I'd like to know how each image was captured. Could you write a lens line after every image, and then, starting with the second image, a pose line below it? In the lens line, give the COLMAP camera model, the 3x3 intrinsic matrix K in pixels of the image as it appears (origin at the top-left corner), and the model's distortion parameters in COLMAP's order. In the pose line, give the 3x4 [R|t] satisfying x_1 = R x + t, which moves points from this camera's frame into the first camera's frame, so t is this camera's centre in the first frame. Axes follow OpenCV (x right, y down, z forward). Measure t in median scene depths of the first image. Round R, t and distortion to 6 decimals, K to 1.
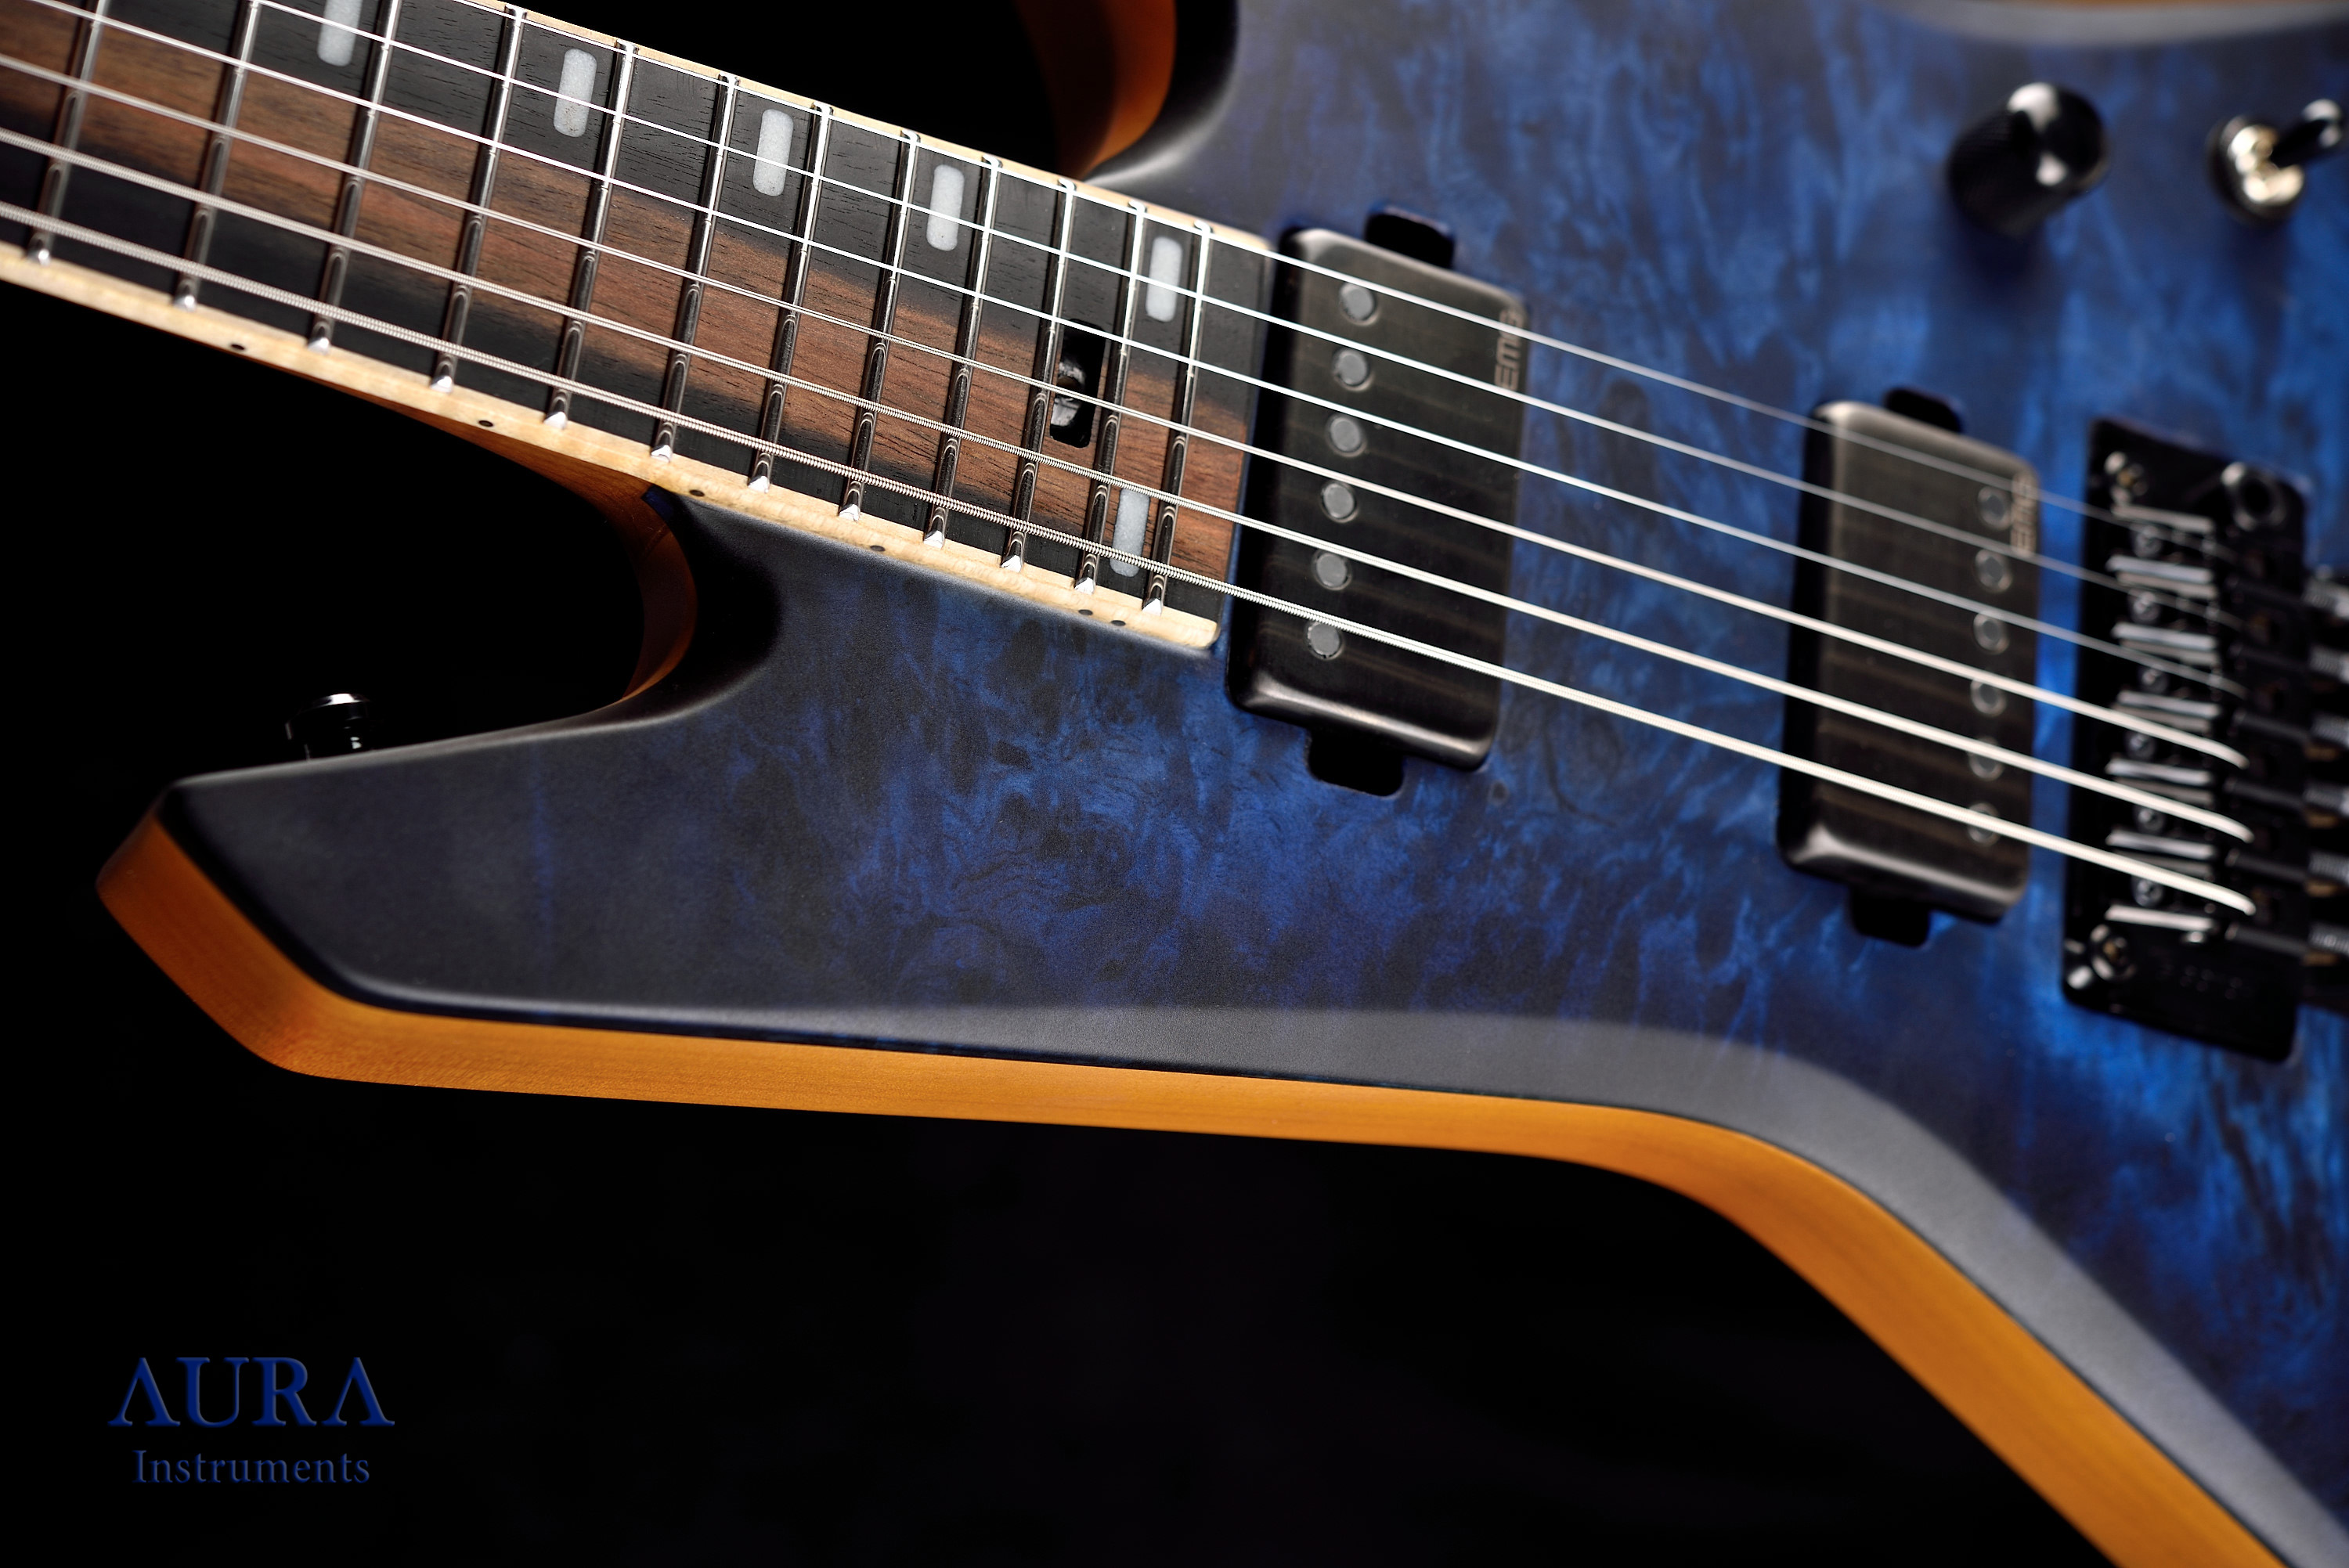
lens RADIAL K [[4088.8, 0, 1174.5], [0, 4088.8, 784.0], [0, 0, 1]] dist [-0.029877, 0.588444]
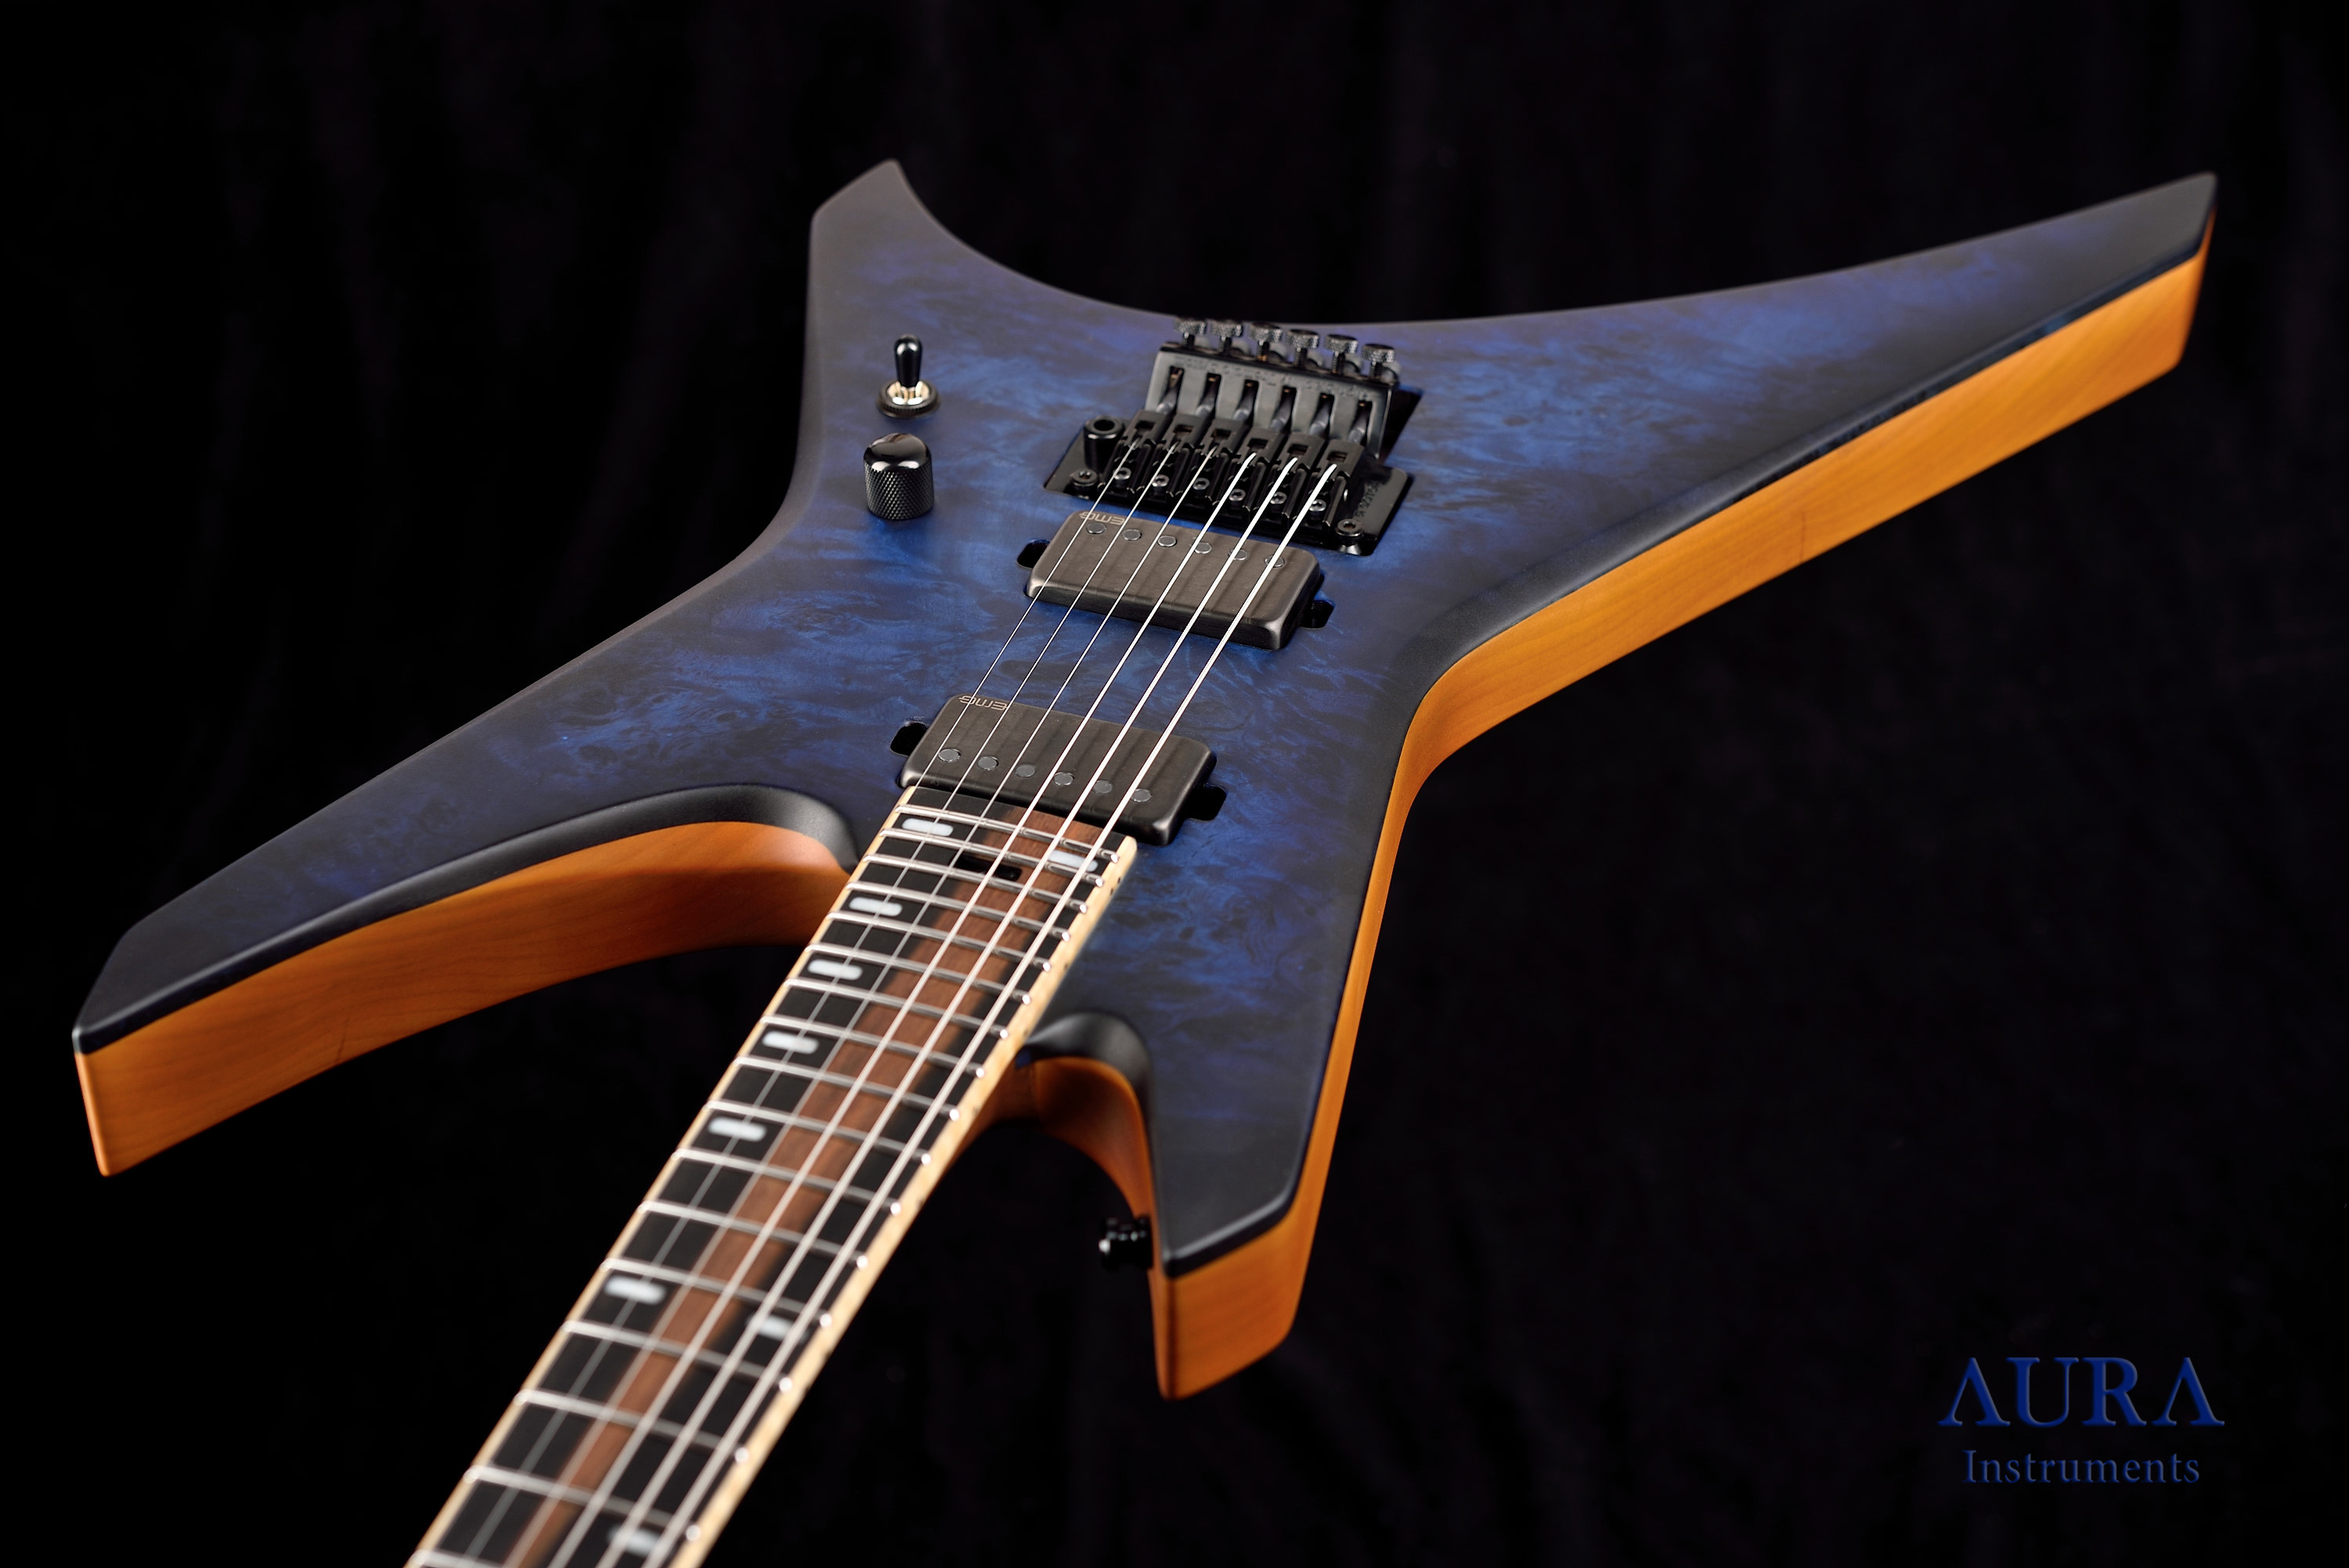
lens RADIAL K [[4088.8, 0, 1174.5], [0, 4088.8, 784.0], [0, 0, 1]] dist [-0.029877, 0.588444]
pose [[0.188940, -0.874957, 0.445816, -0.724384], [0.960632, 0.258853, 0.100900, -0.194555], [-0.203684, 0.409201, 0.889420, -0.591281]]
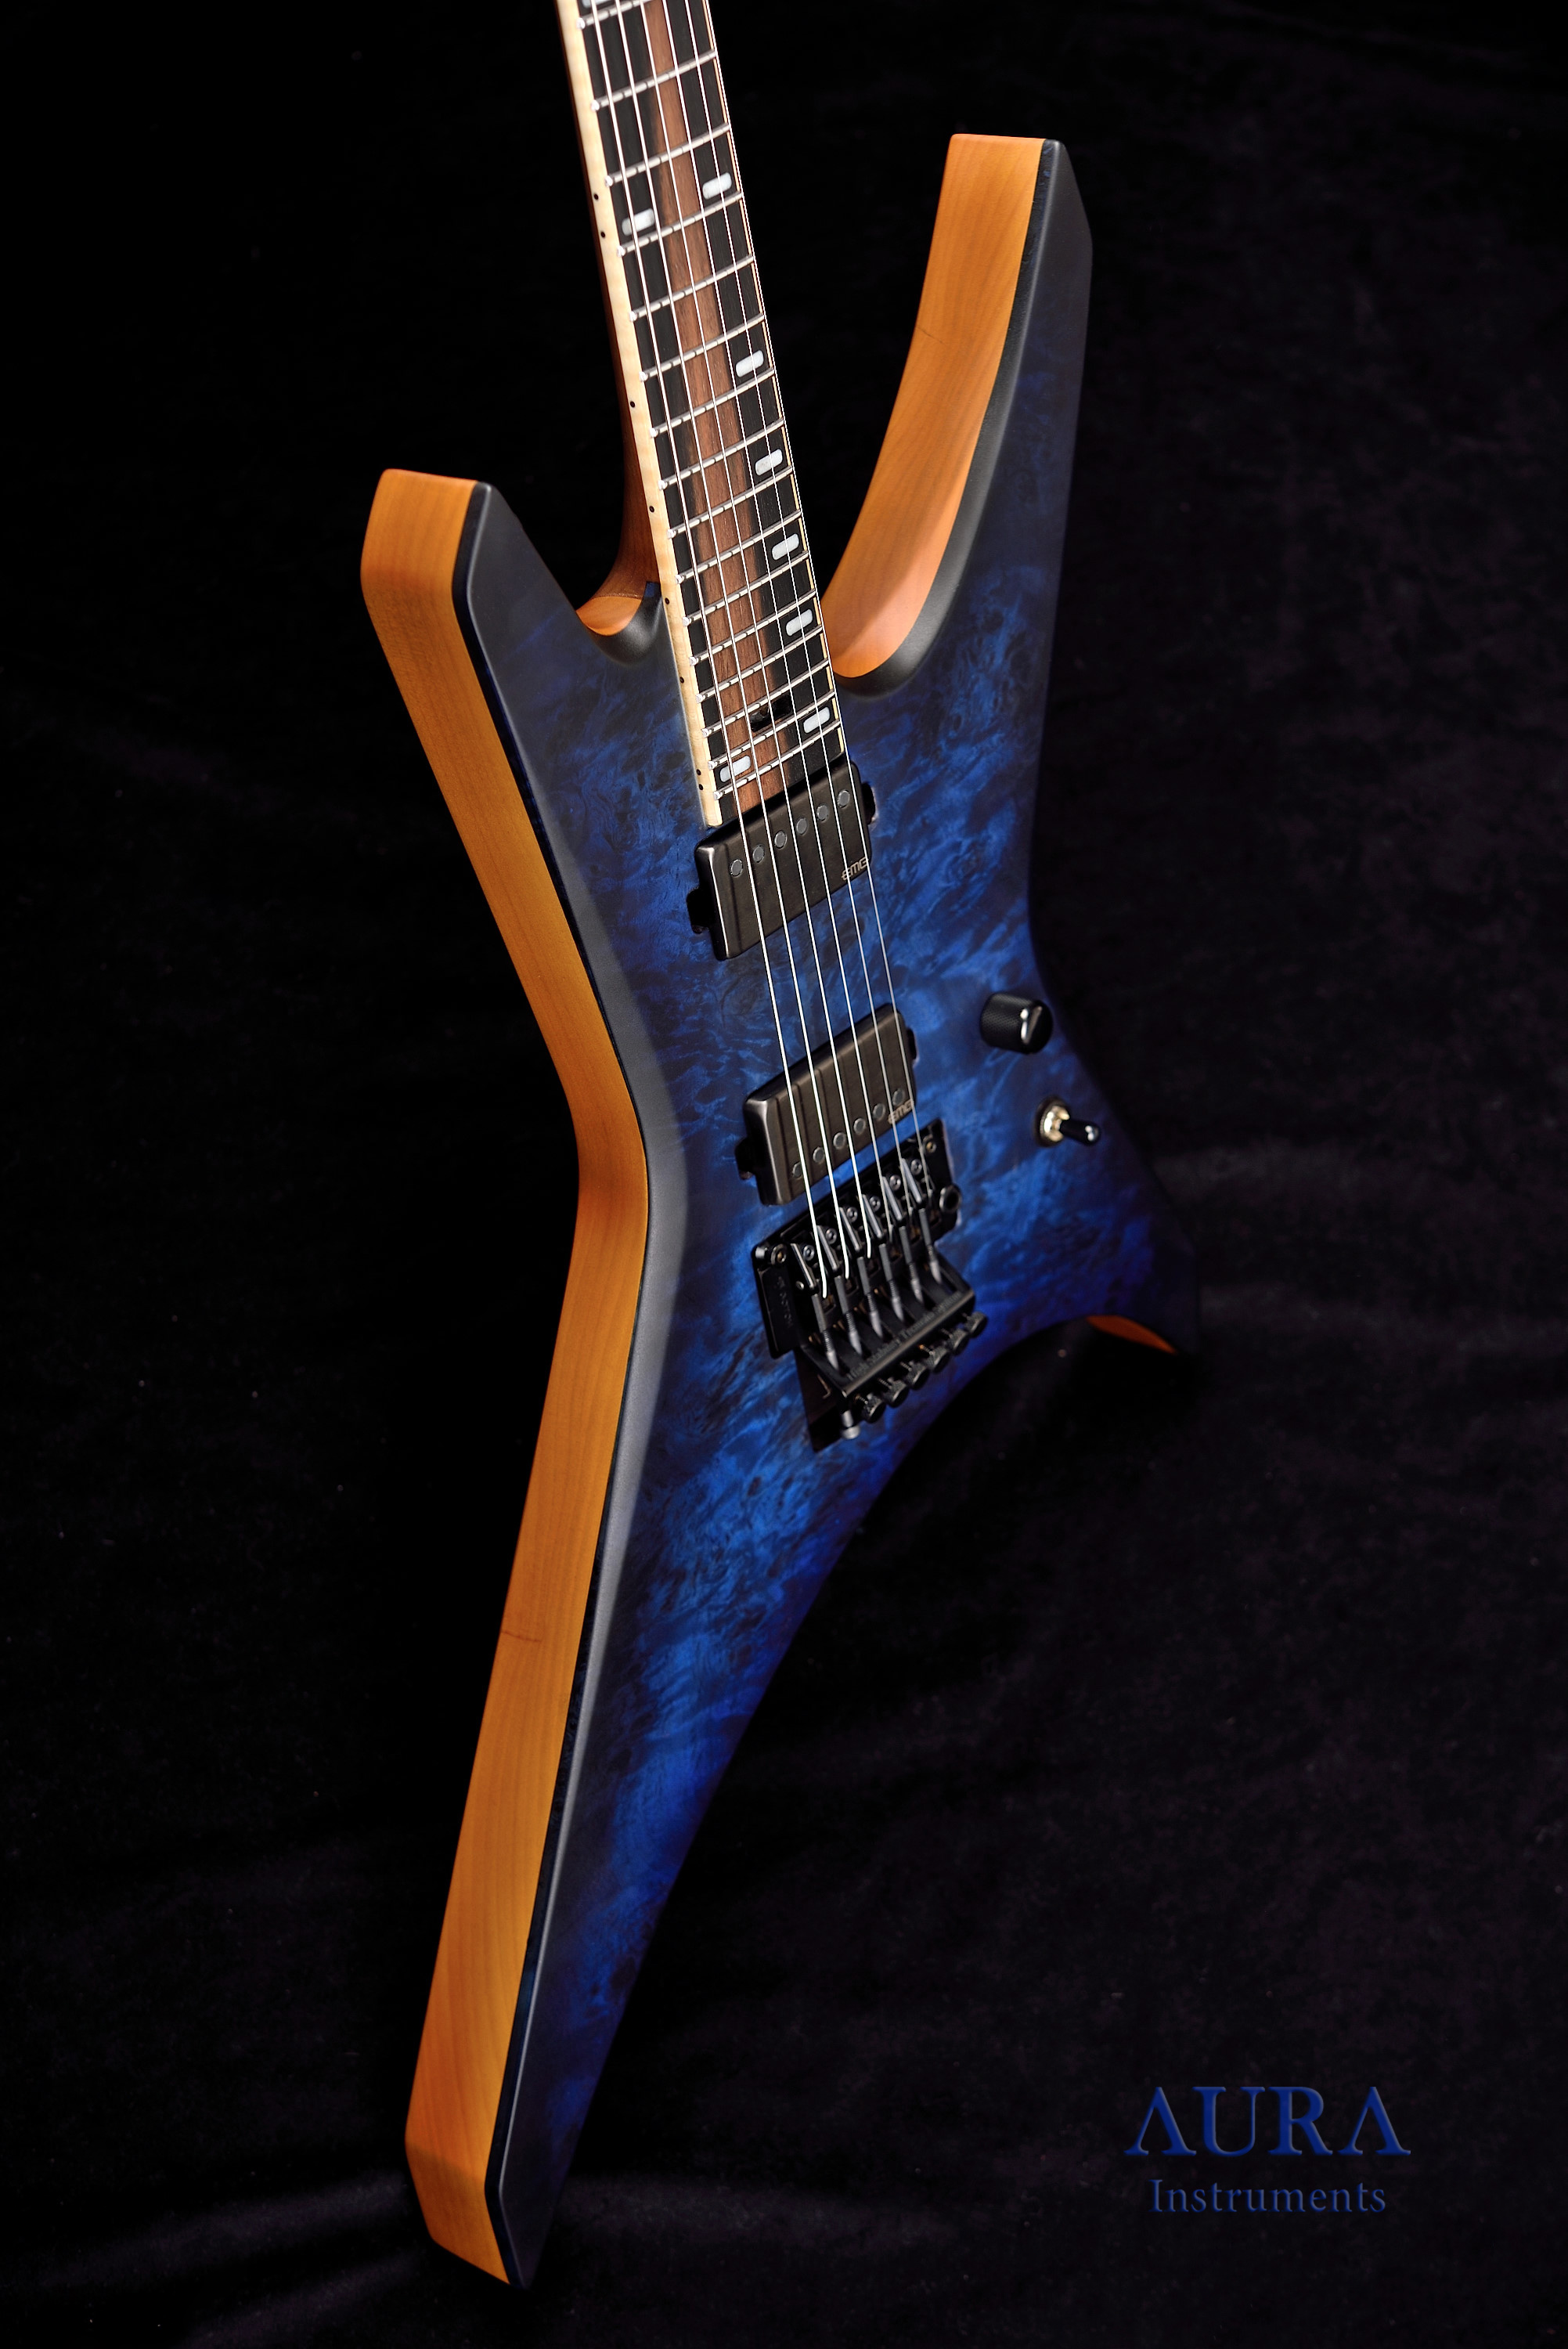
lens RADIAL K [[4088.8, 0, 784.0], [0, 4088.8, 1174.5], [0, 0, 1]] dist [-0.029877, 0.588444]
pose [[0.539976, 0.810932, 0.225421, -0.301819], [-0.763374, 0.584657, -0.274658, 0.624119], [-0.354523, -0.023772, 0.934745, -1.056480]]
